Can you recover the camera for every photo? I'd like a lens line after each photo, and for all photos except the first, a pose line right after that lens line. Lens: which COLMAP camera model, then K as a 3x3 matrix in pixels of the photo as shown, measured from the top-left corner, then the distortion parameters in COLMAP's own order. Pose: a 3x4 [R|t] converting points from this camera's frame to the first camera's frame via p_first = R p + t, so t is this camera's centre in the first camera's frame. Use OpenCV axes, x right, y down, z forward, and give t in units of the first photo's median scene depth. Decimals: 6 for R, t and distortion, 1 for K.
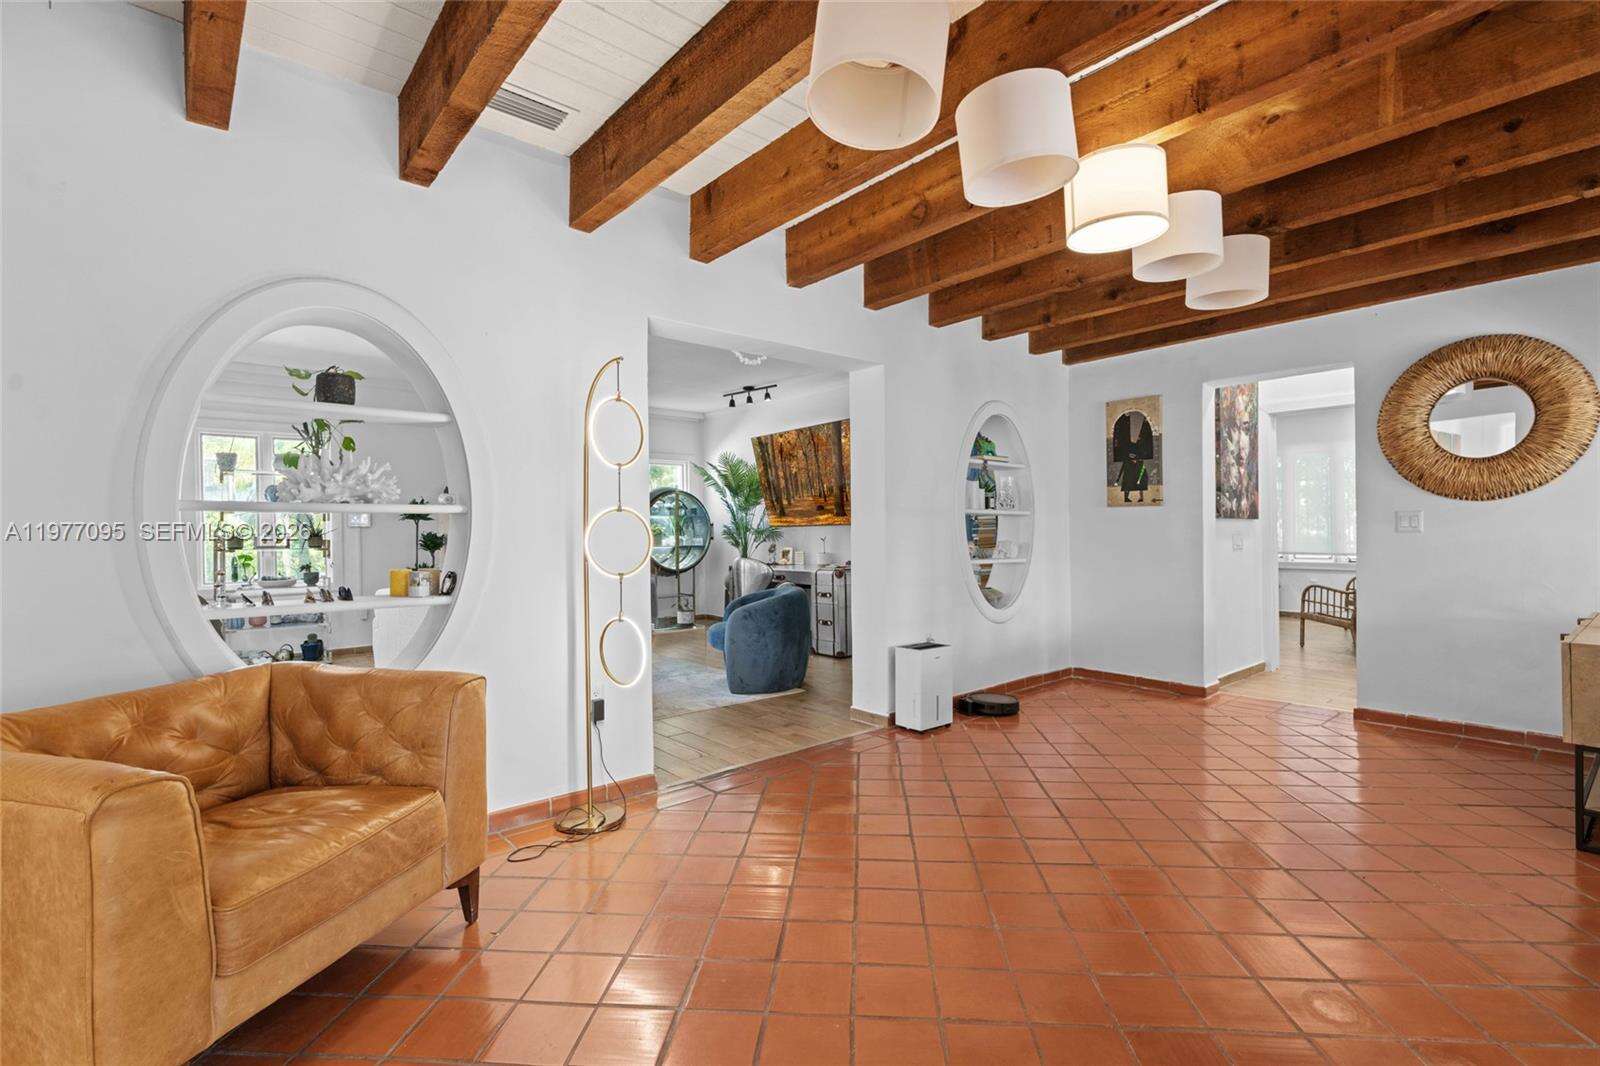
lens RADIAL K [[723.1, 0, 800.0], [0, 723.1, 533.0], [0, 0, 1]] dist [0.000384, 0.000051]
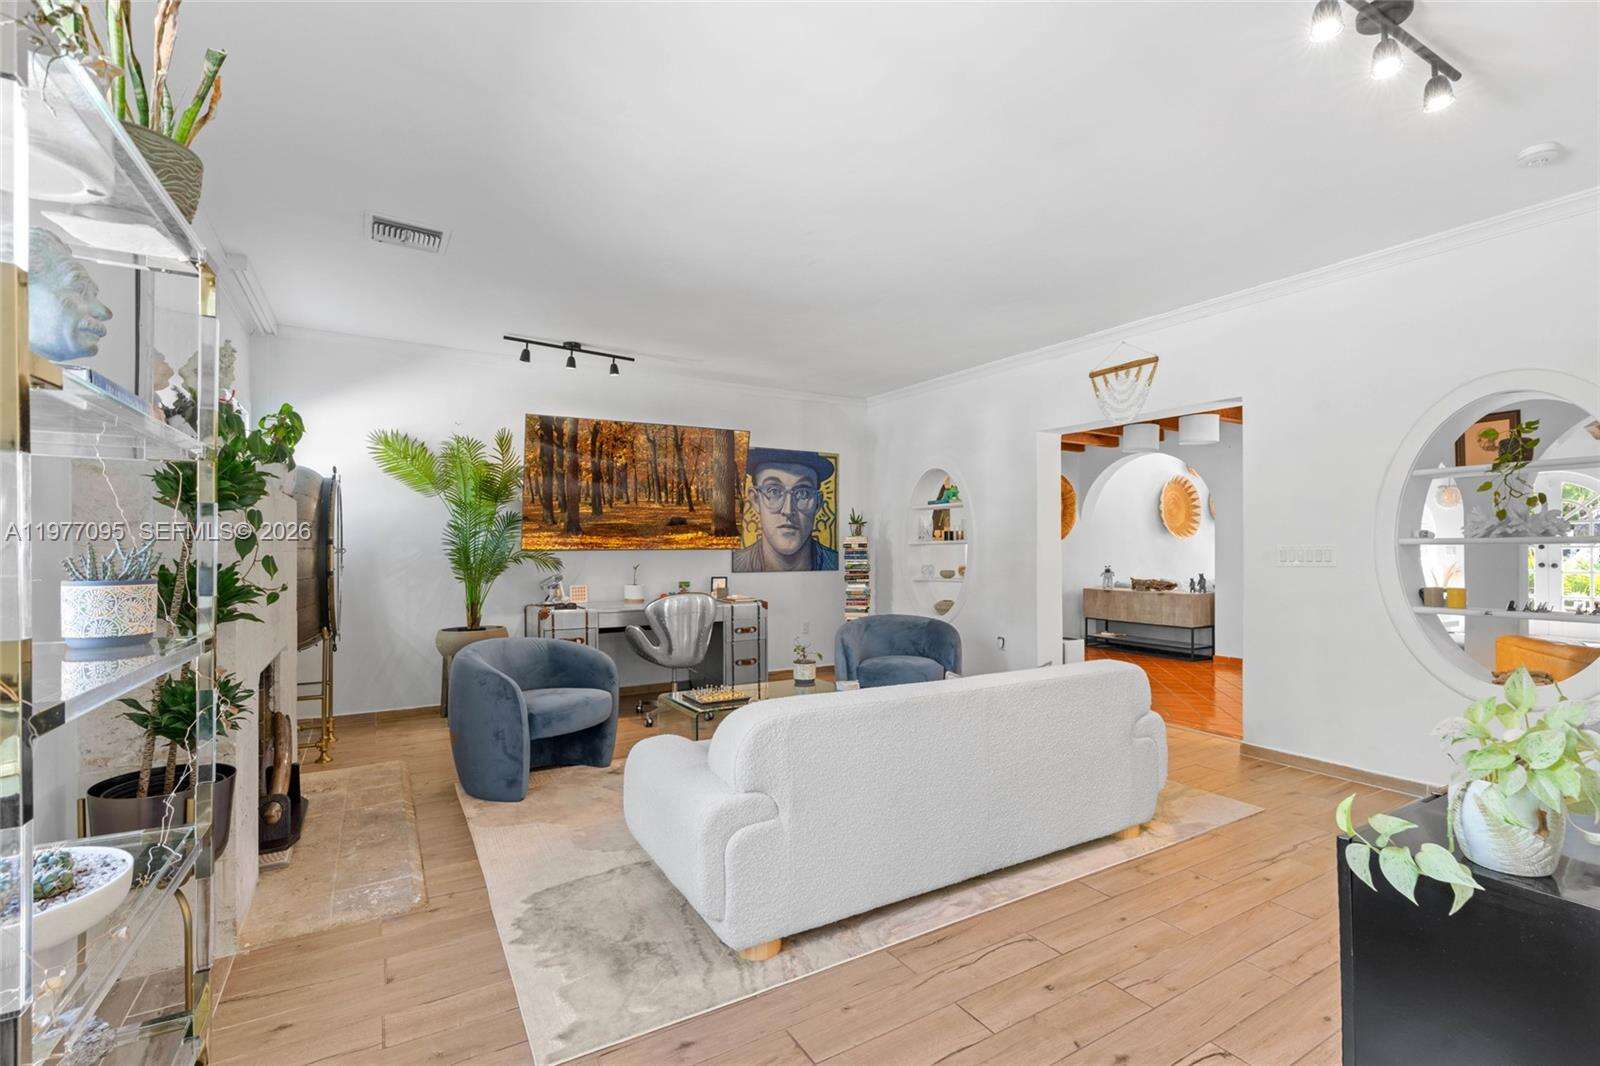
lens RADIAL K [[700.0, 0, 805.8], [0, 700.0, 546.4], [0, 0, 1]] dist [-0.001266, 0.000018]
pose [[0.189255, 0.012901, 0.981843, -0.696754], [-0.003838, 0.999916, -0.012399, -0.003260], [-0.981921, -0.001422, 0.189288, 0.678800]]
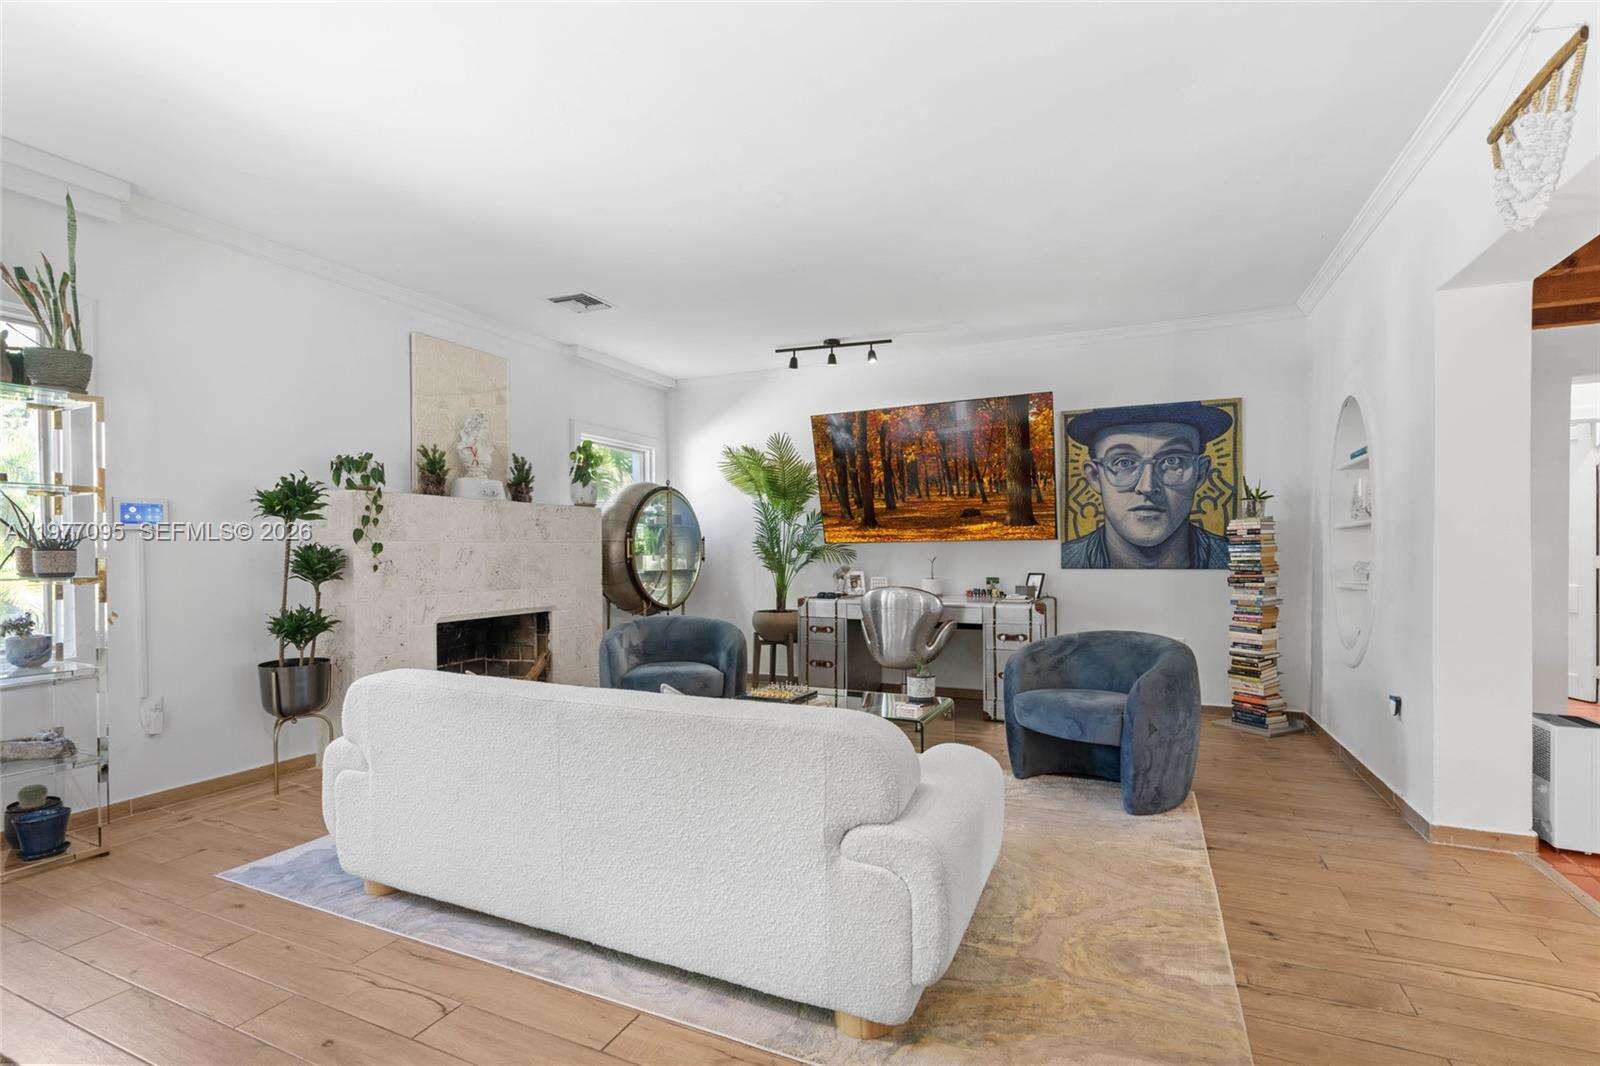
lens RADIAL K [[717.5, 0, 816.5], [0, 717.5, 560.0], [0, 0, 1]] dist [-0.000758, 0.000206]
pose [[0.902321, -0.000871, 0.431064, -0.396410], [-0.004408, 0.999927, 0.011247, 0.003046], [-0.431043, -0.012049, 0.902251, 0.388087]]
